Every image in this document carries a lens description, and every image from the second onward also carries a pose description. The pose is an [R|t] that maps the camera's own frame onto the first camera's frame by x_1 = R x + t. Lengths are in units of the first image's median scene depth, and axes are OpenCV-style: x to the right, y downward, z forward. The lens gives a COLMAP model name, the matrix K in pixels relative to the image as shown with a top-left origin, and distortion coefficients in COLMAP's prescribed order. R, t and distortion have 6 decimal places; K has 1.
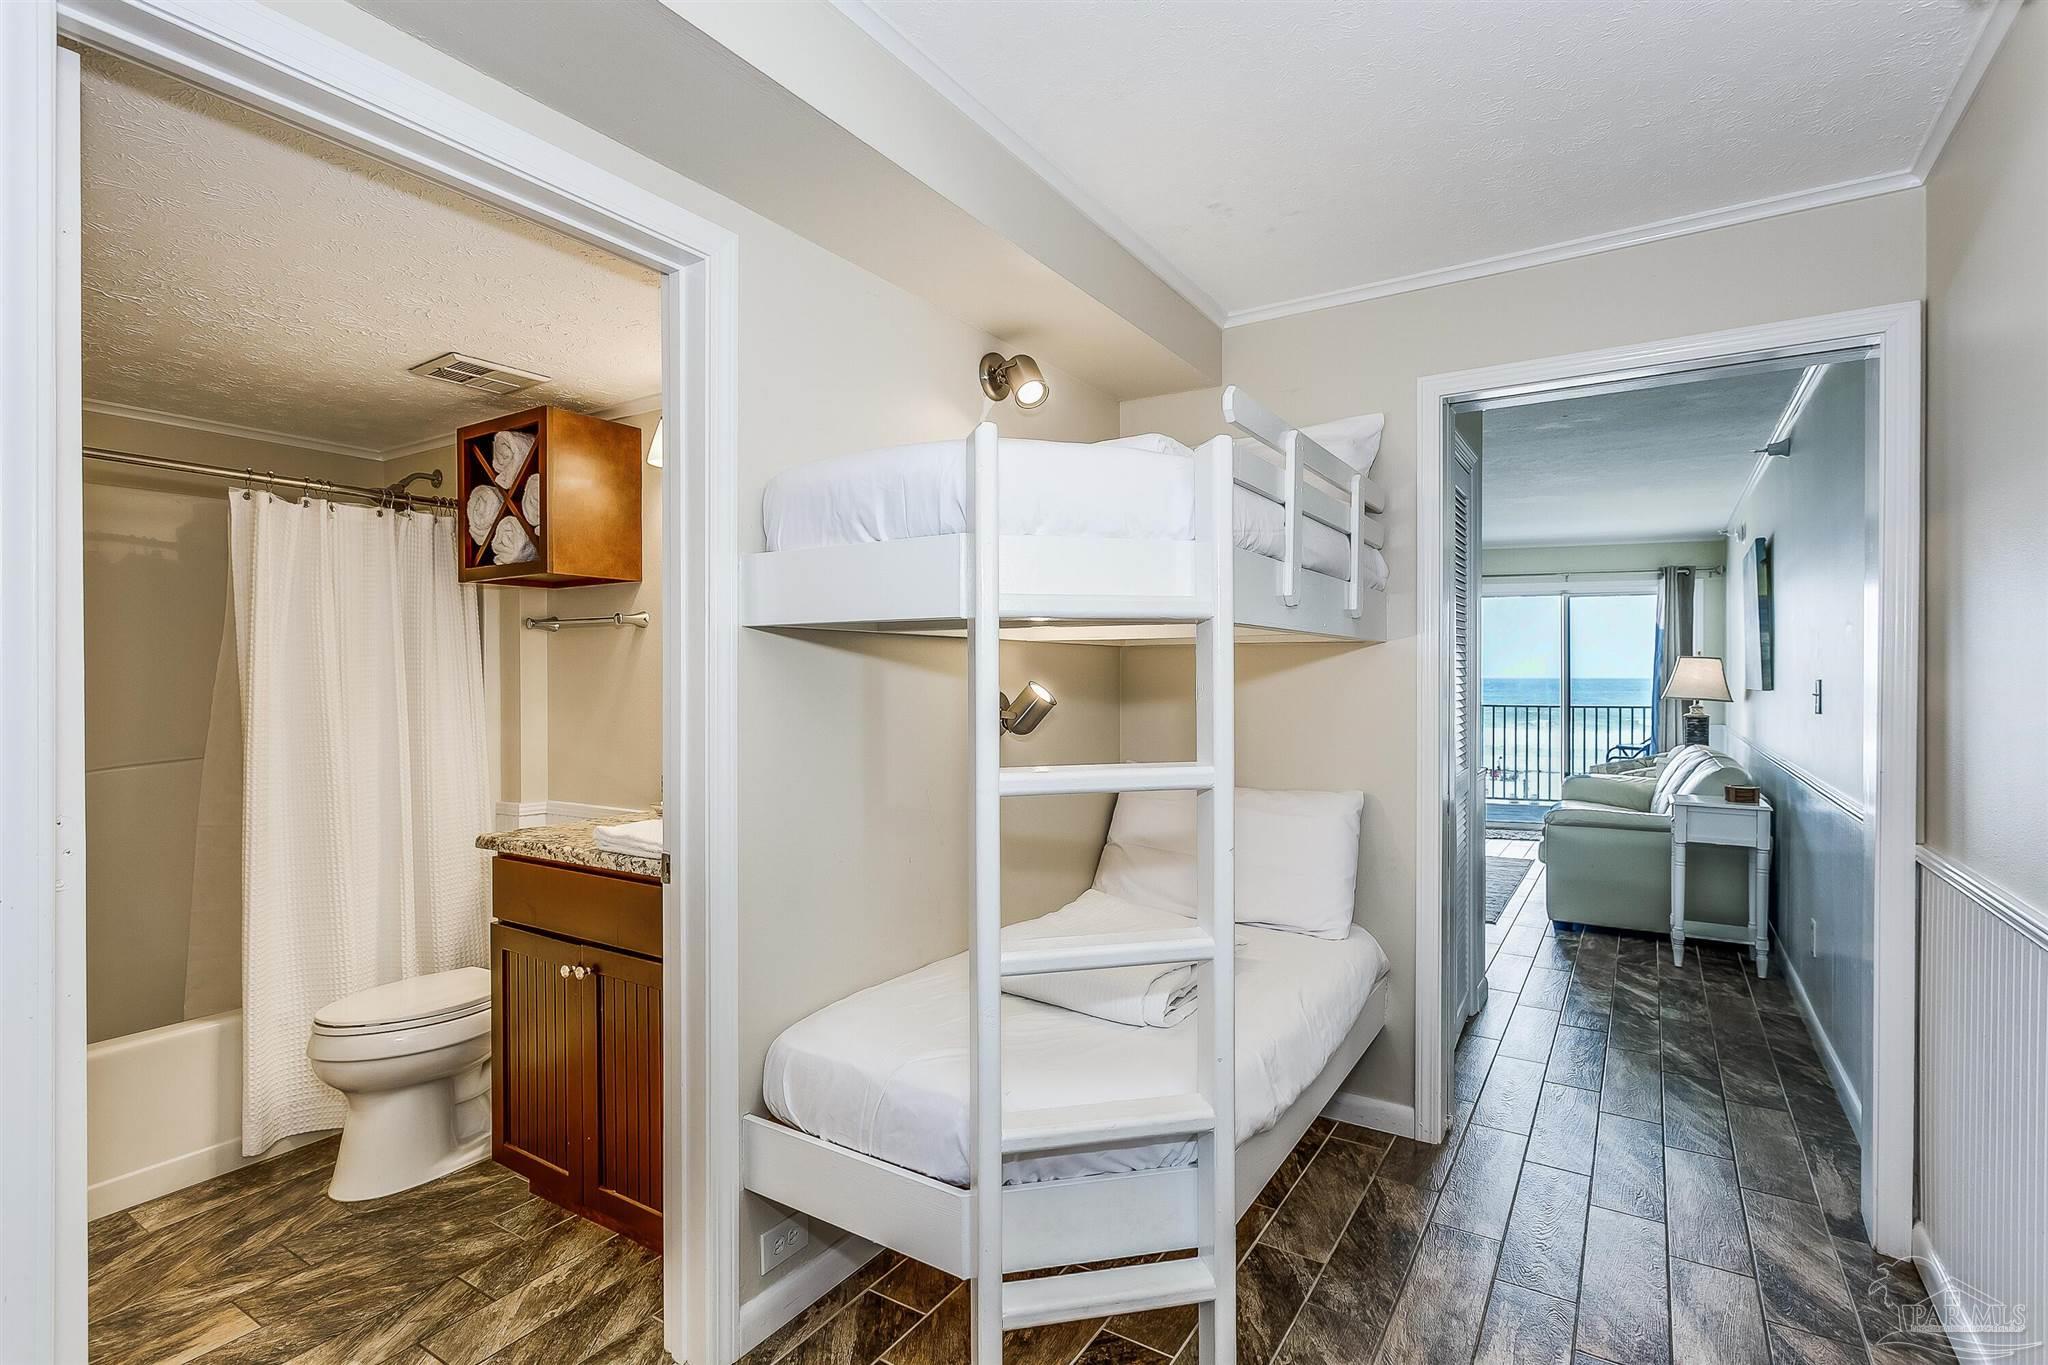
lens RADIAL K [[975.6, 0, 1029.9], [0, 975.6, 682.0], [0, 0, 1]] dist [0.001258, 0.000310]
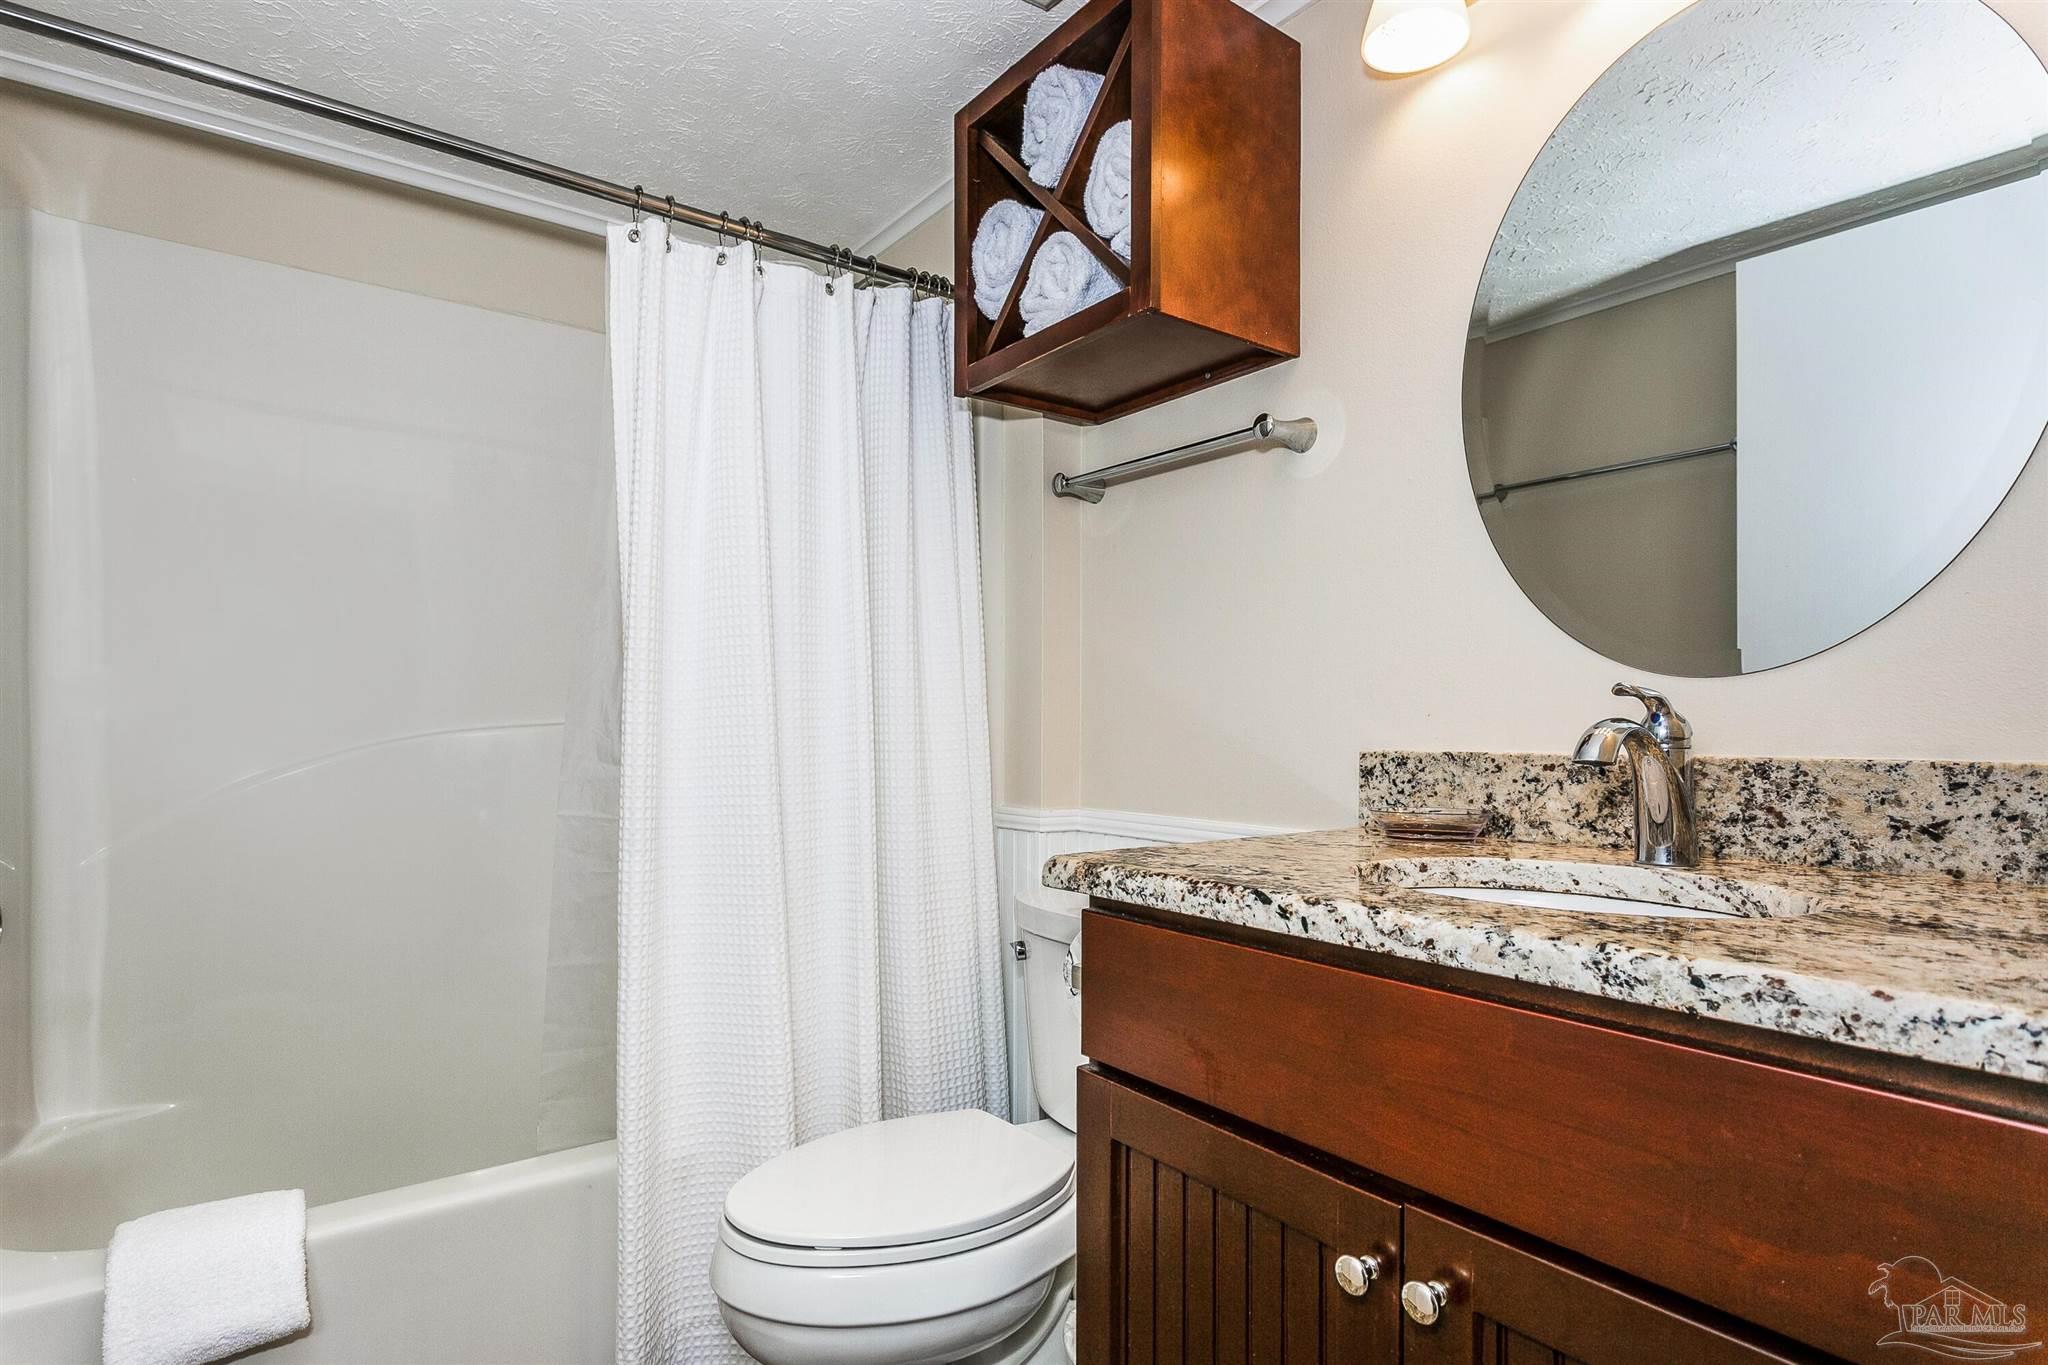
lens RADIAL K [[1059.8, 0, 1024.1], [0, 1059.8, 690.6], [0, 0, 1]] dist [0.000234, 0.000239]
pose [[0.940403, -0.005930, -0.340010, -0.363784], [-0.006008, 0.999402, -0.034049, 0.086429], [0.340009, 0.034063, 0.939805, 0.483949]]
